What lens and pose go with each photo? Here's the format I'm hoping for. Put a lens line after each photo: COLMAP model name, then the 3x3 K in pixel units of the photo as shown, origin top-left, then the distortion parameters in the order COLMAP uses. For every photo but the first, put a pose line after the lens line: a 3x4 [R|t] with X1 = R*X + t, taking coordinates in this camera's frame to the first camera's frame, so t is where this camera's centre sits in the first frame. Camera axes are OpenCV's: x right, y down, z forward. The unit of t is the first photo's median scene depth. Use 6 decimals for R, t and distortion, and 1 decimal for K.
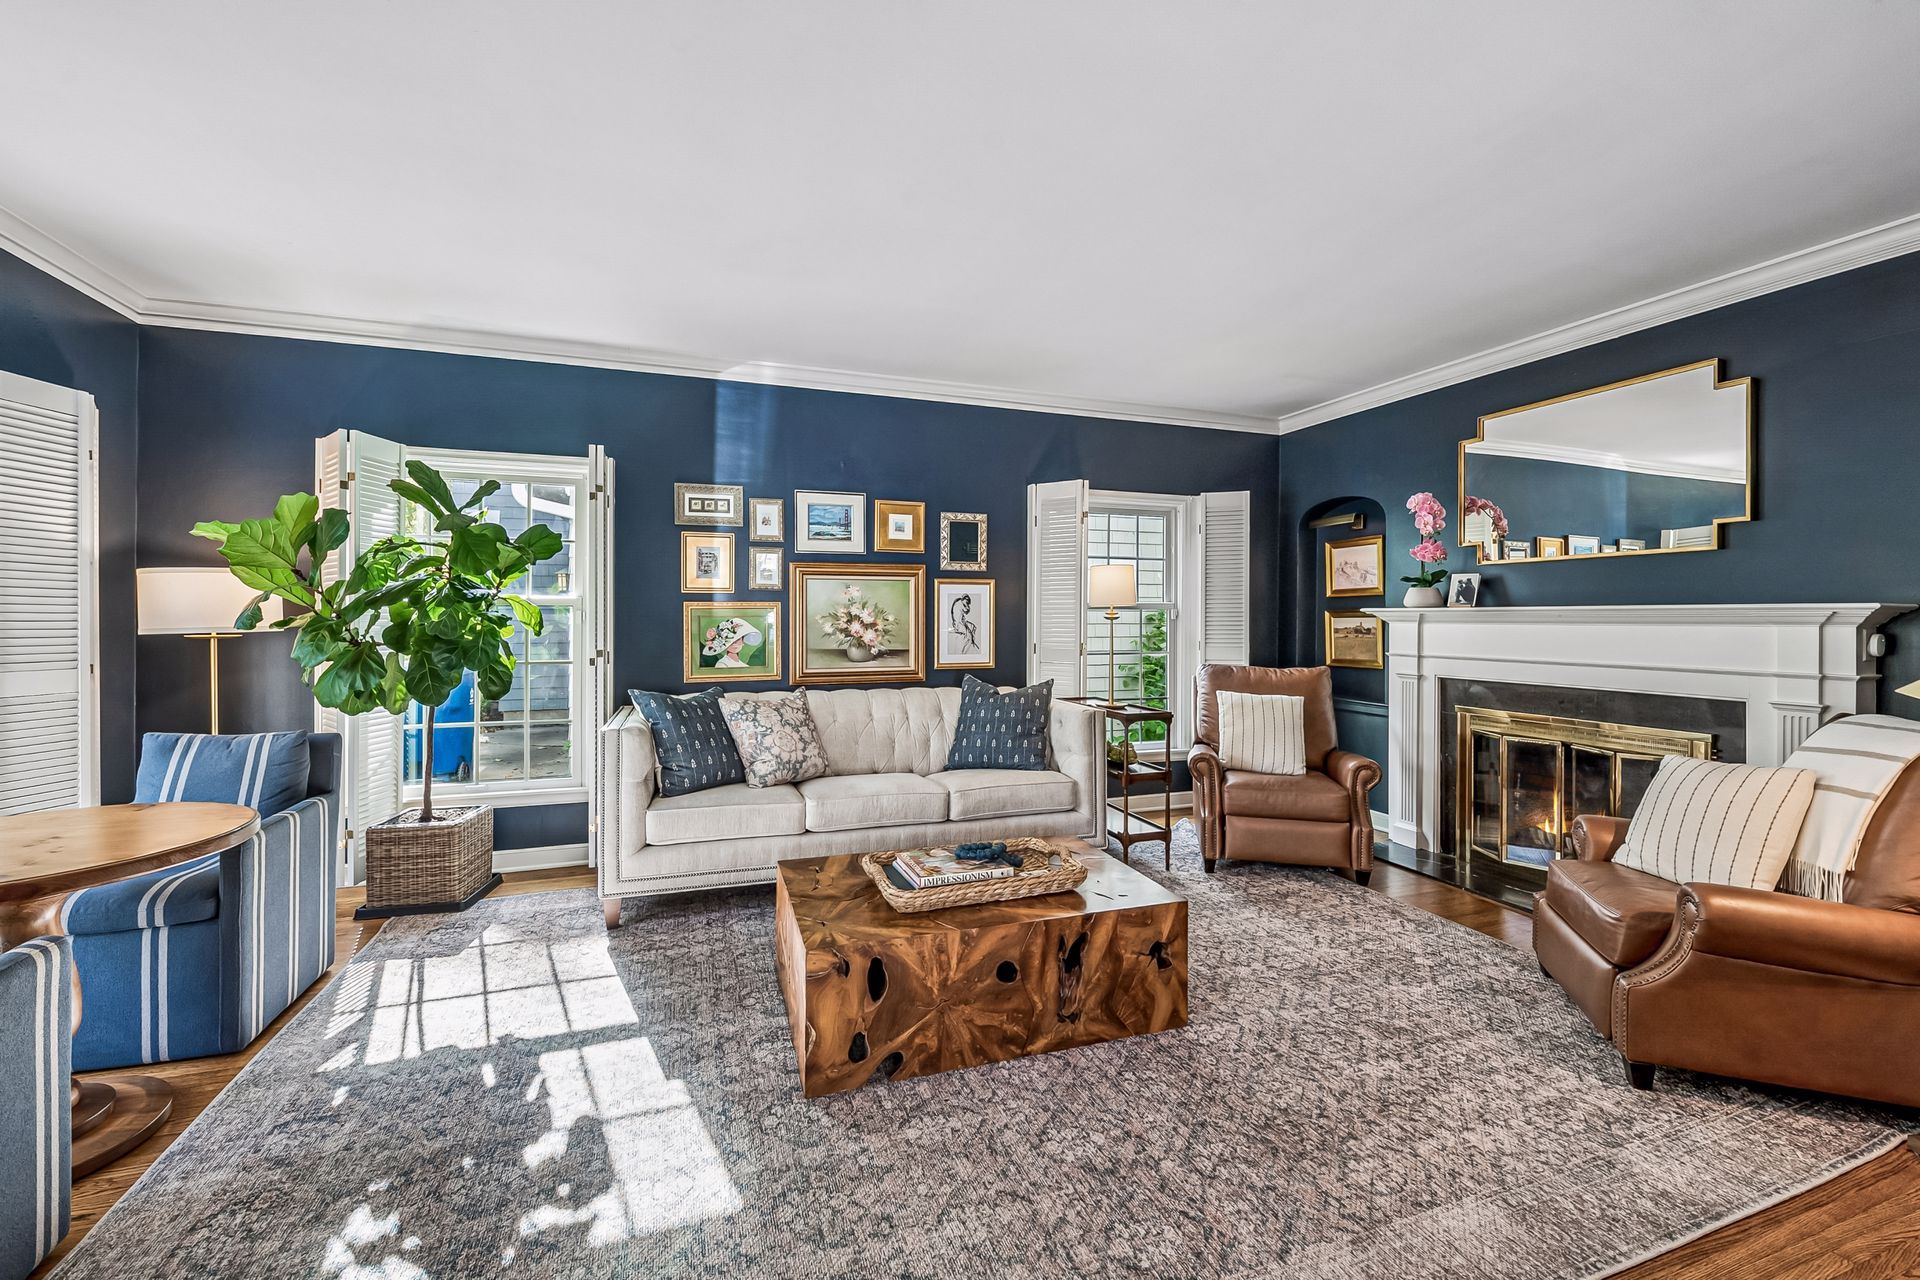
lens RADIAL K [[809.6, 0, 960.4], [0, 809.6, 624.0], [0, 0, 1]] dist [-0.001607, -0.000077]
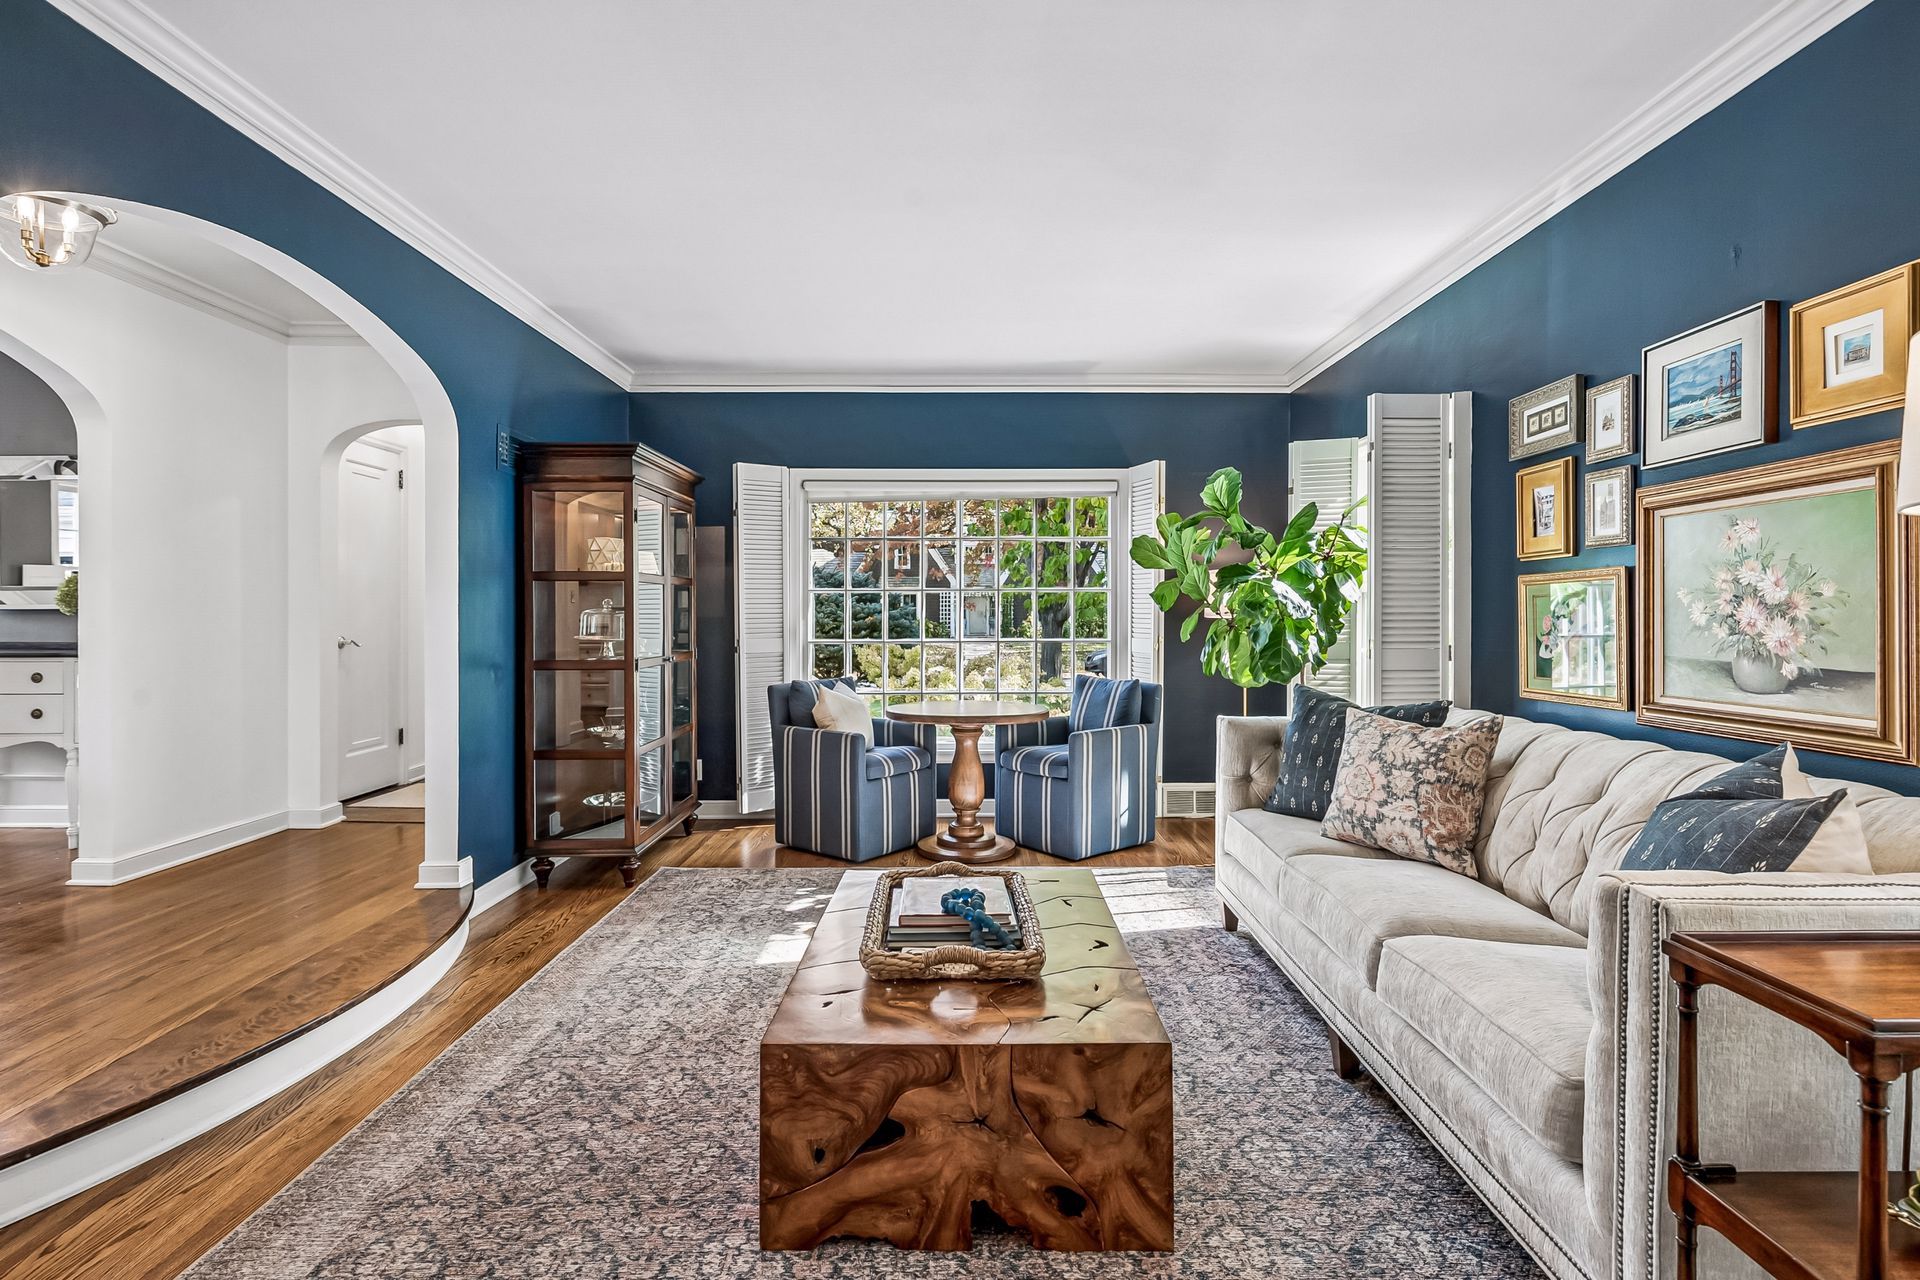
lens RADIAL K [[927.6, 0, 961.9], [0, 927.6, 627.0], [0, 0, 1]] dist [0.000900, 0.000134]
pose [[-0.351394, 0.008238, -0.936191, 0.515424], [-0.008279, 0.999895, 0.011906, 0.009396], [0.936191, 0.011934, -0.351289, 0.809991]]
